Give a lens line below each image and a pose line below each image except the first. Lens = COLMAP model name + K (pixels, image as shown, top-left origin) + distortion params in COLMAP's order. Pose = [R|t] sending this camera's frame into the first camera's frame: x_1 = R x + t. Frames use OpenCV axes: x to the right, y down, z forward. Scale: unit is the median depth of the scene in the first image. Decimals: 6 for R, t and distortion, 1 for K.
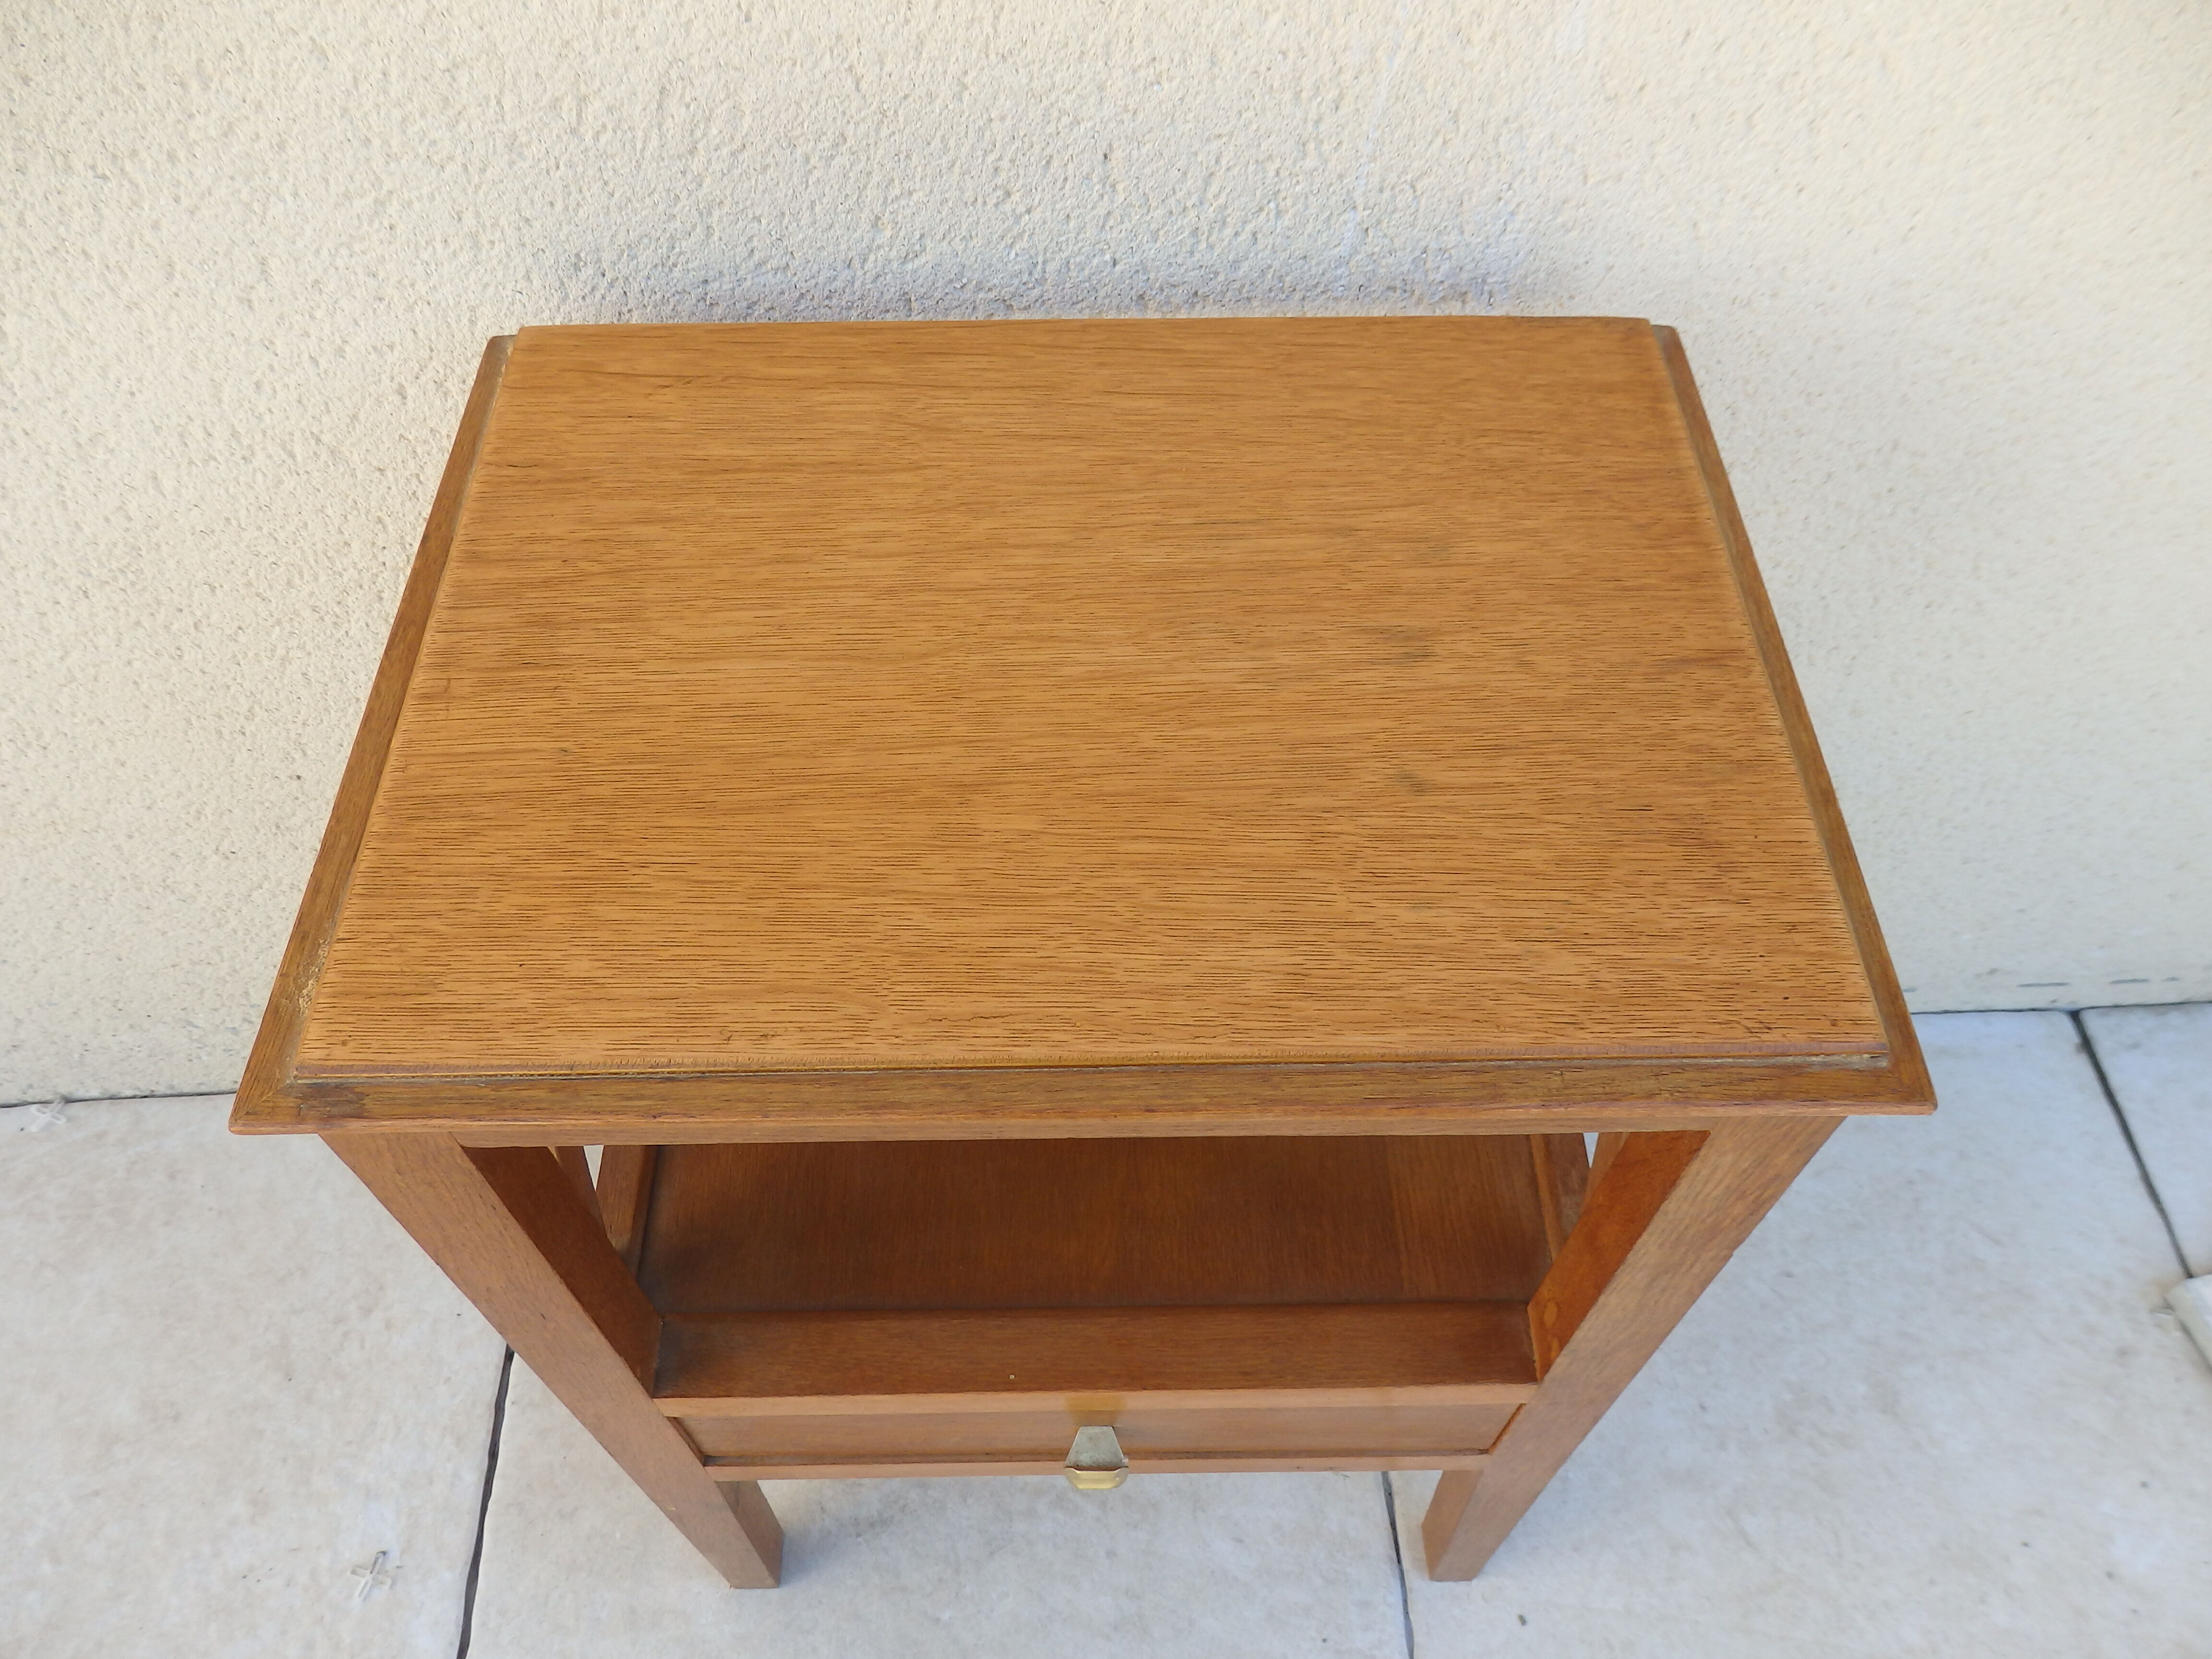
lens RADIAL K [[1657.2, 0, 1129.4], [0, 1657.2, 841.4], [0, 0, 1]] dist [-0.010474, 0.007792]
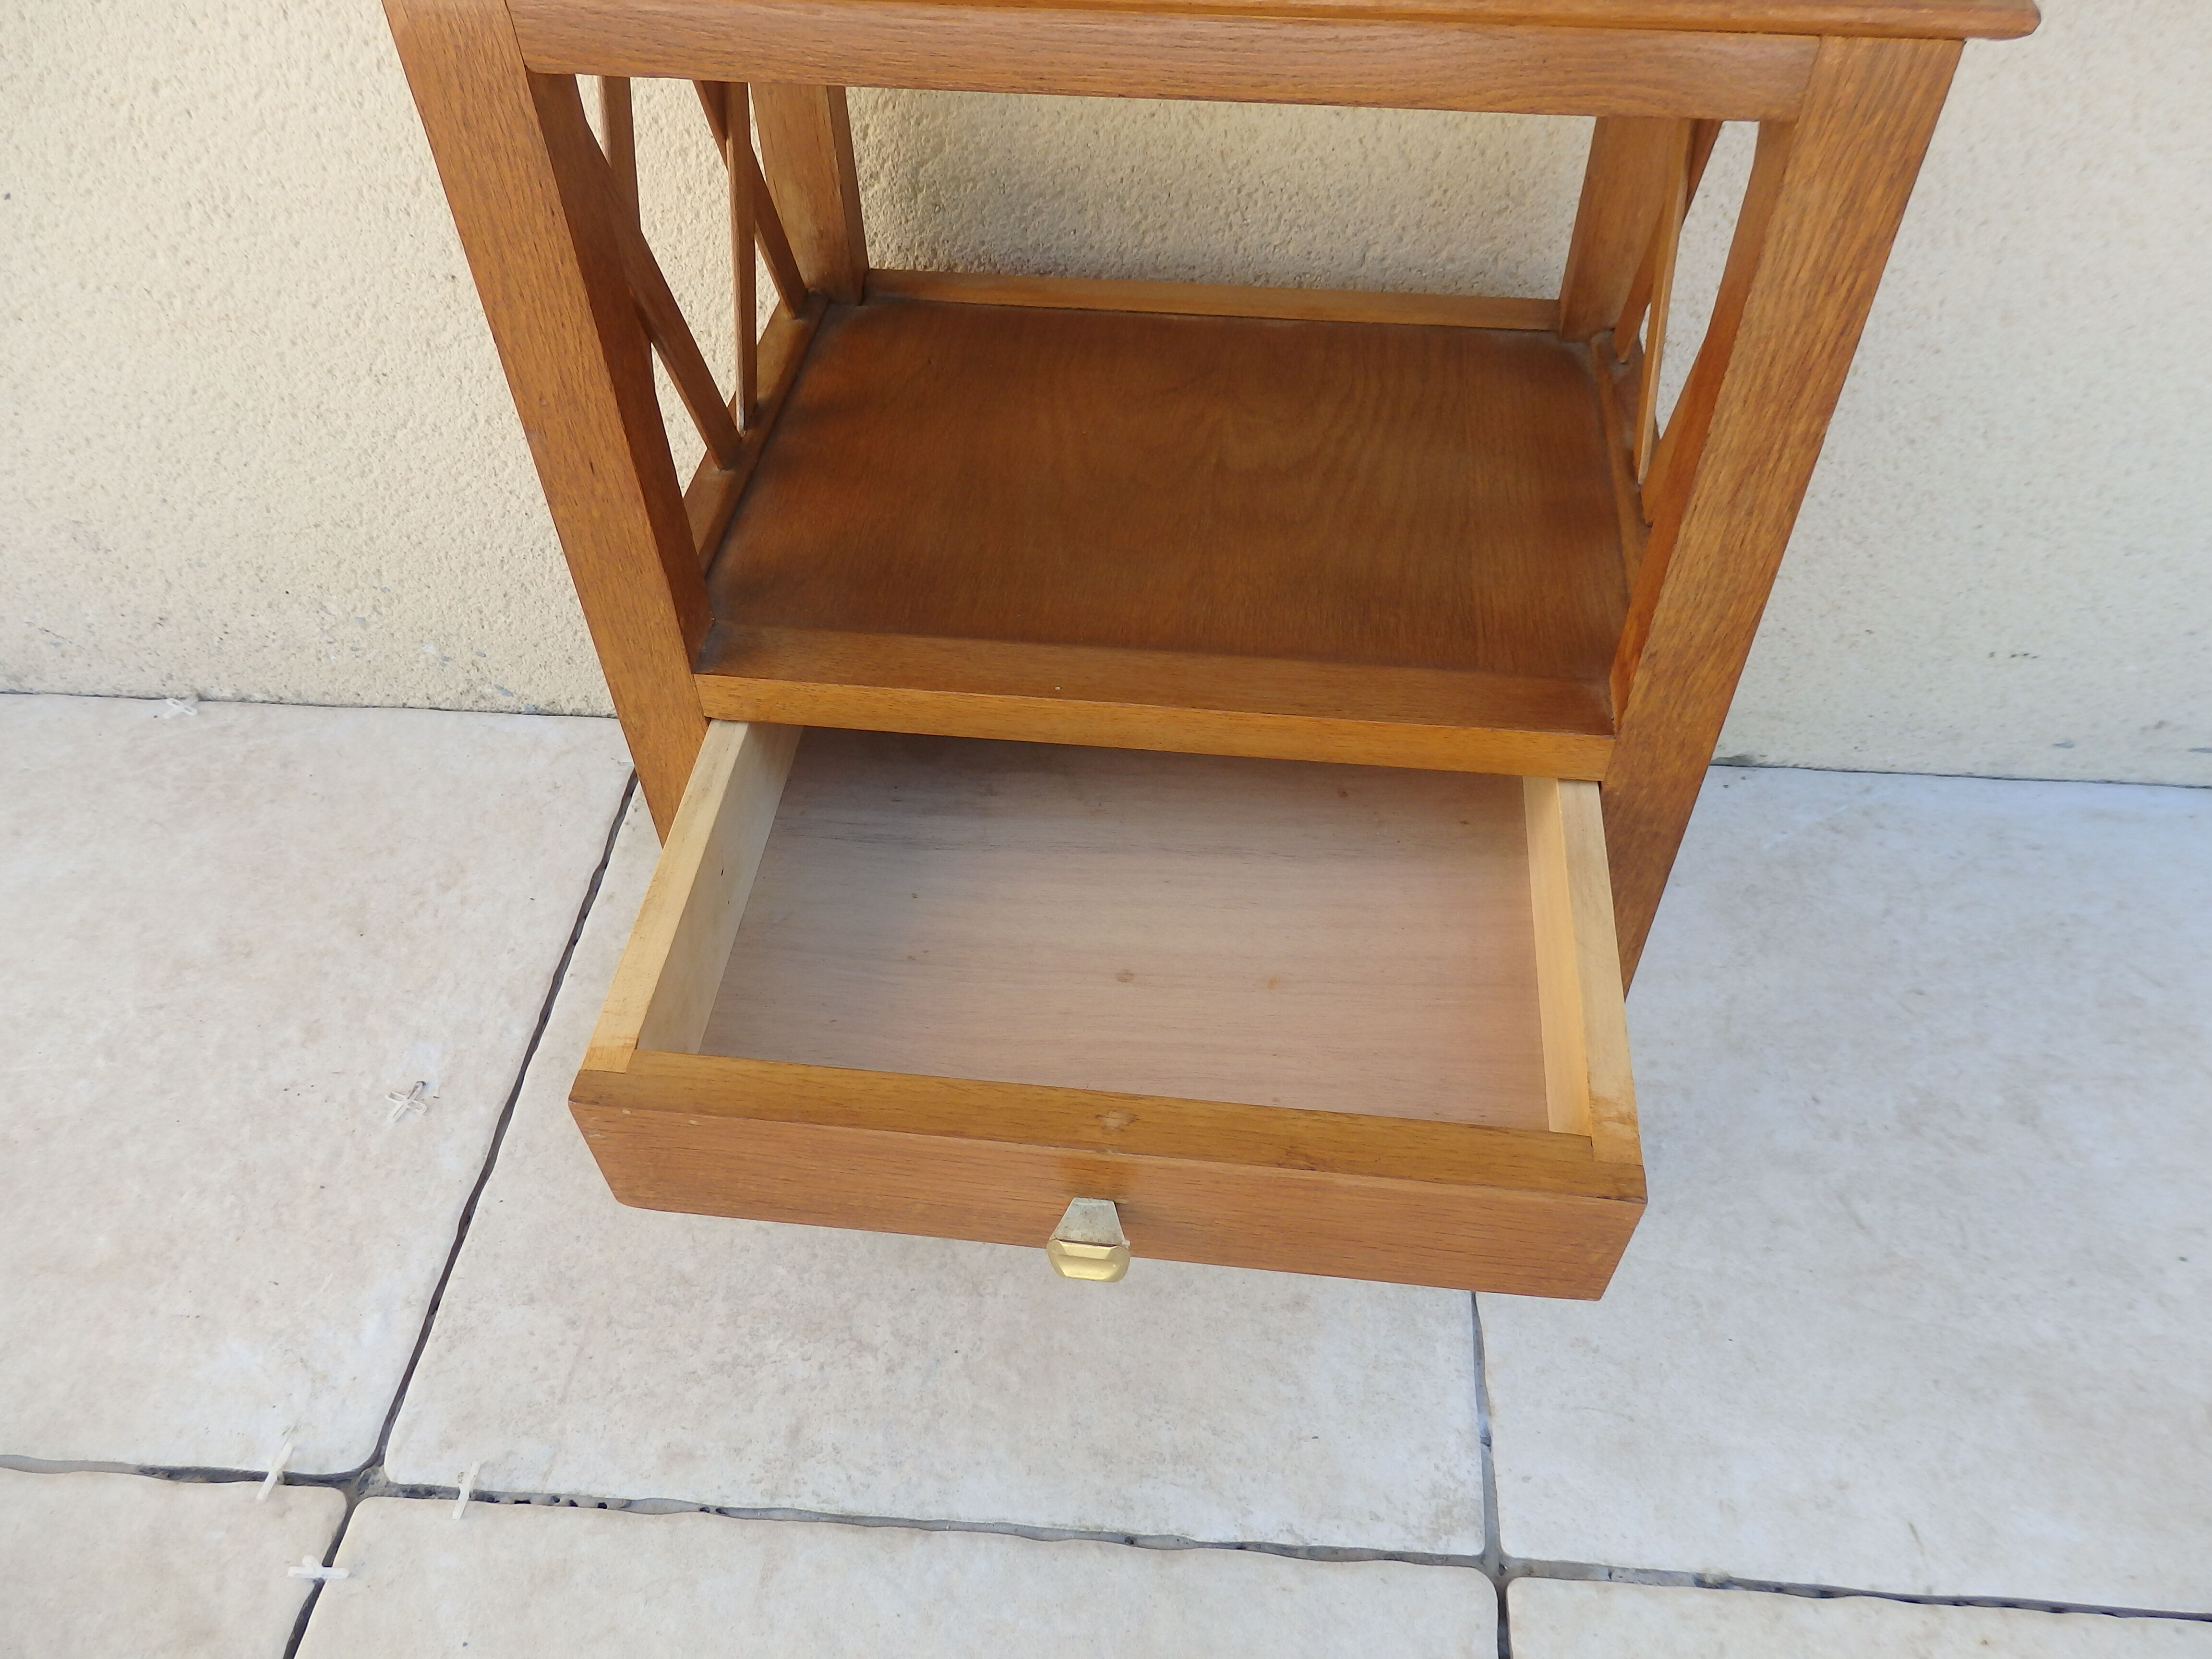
lens RADIAL K [[1654.4, 0, 1130.3], [0, 1654.4, 823.9], [0, 0, 1]] dist [-0.006741, 0.002913]
pose [[0.991842, 0.082100, -0.097515, 0.055672], [-0.093918, 0.987886, -0.123537, 0.407301], [0.086191, 0.131688, 0.987537, 0.050667]]
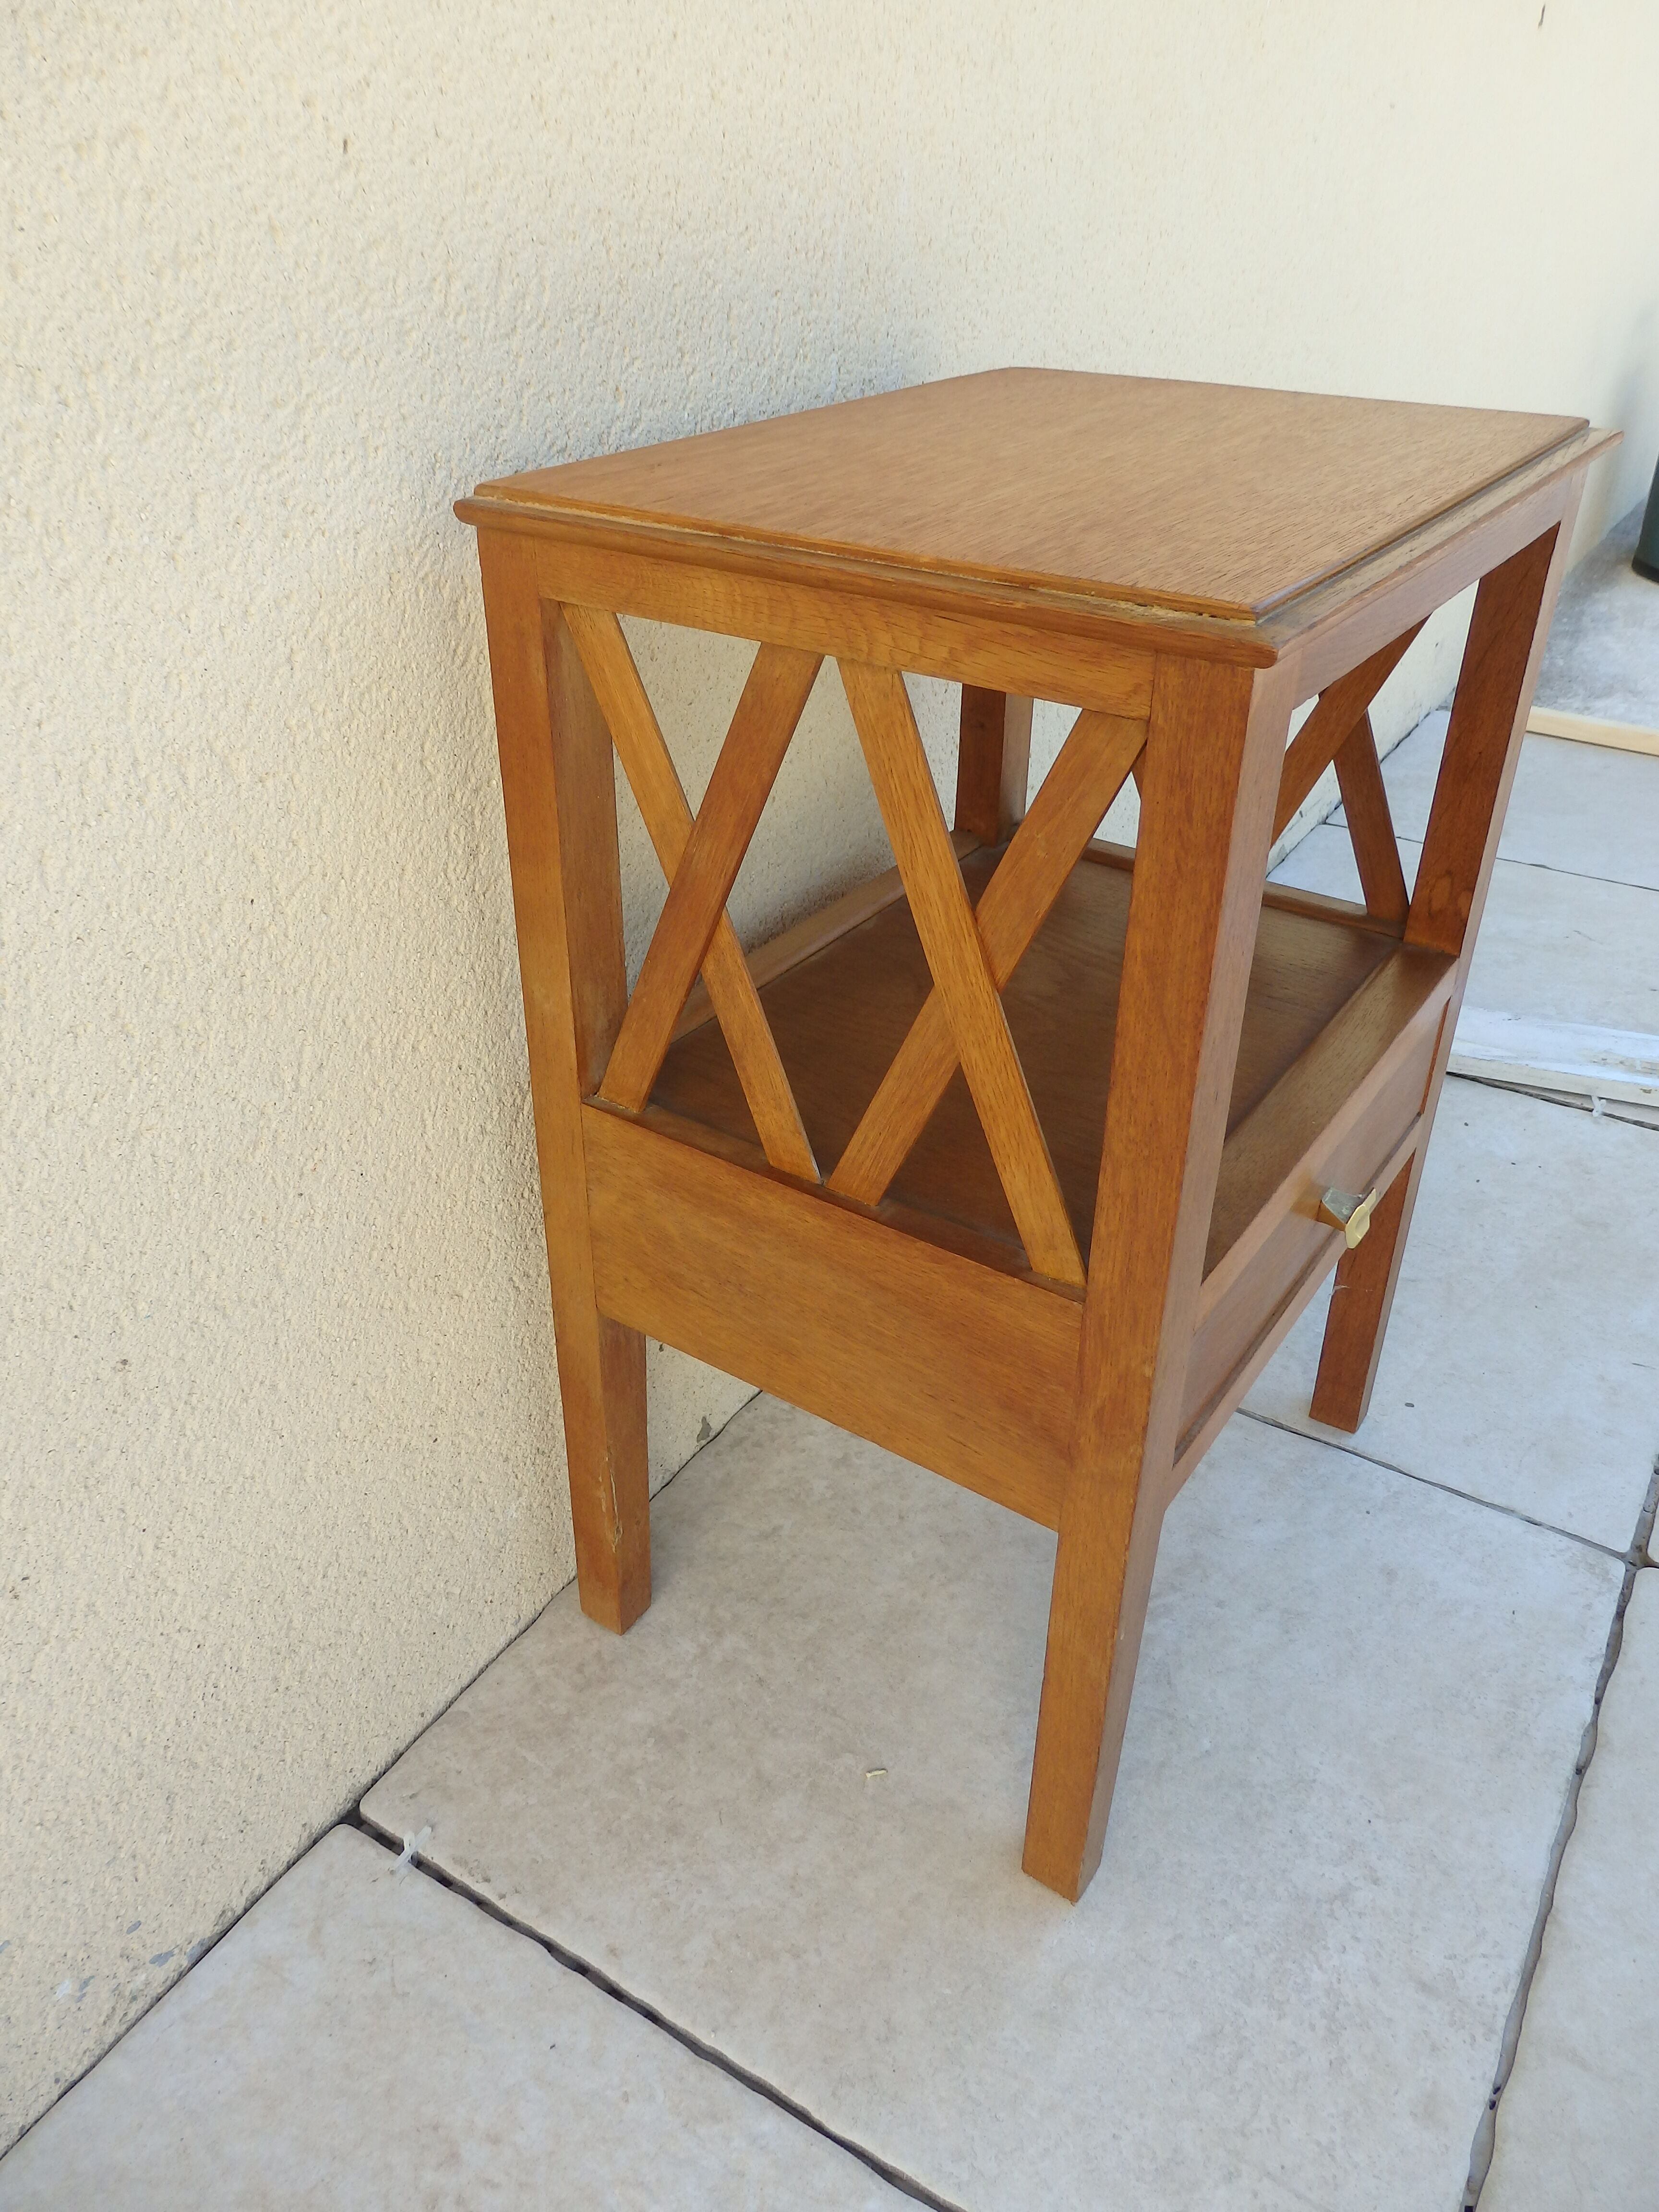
lens RADIAL K [[1637.5, 0, 854.5], [0, 1637.5, 1046.5], [0, 0, 1]] dist [0.000424, -0.002695]
pose [[0.574756, -0.409976, 0.708220, -0.807141], [0.659912, 0.743988, -0.104870, 0.154470], [-0.483913, 0.527637, 0.698160, 0.266153]]
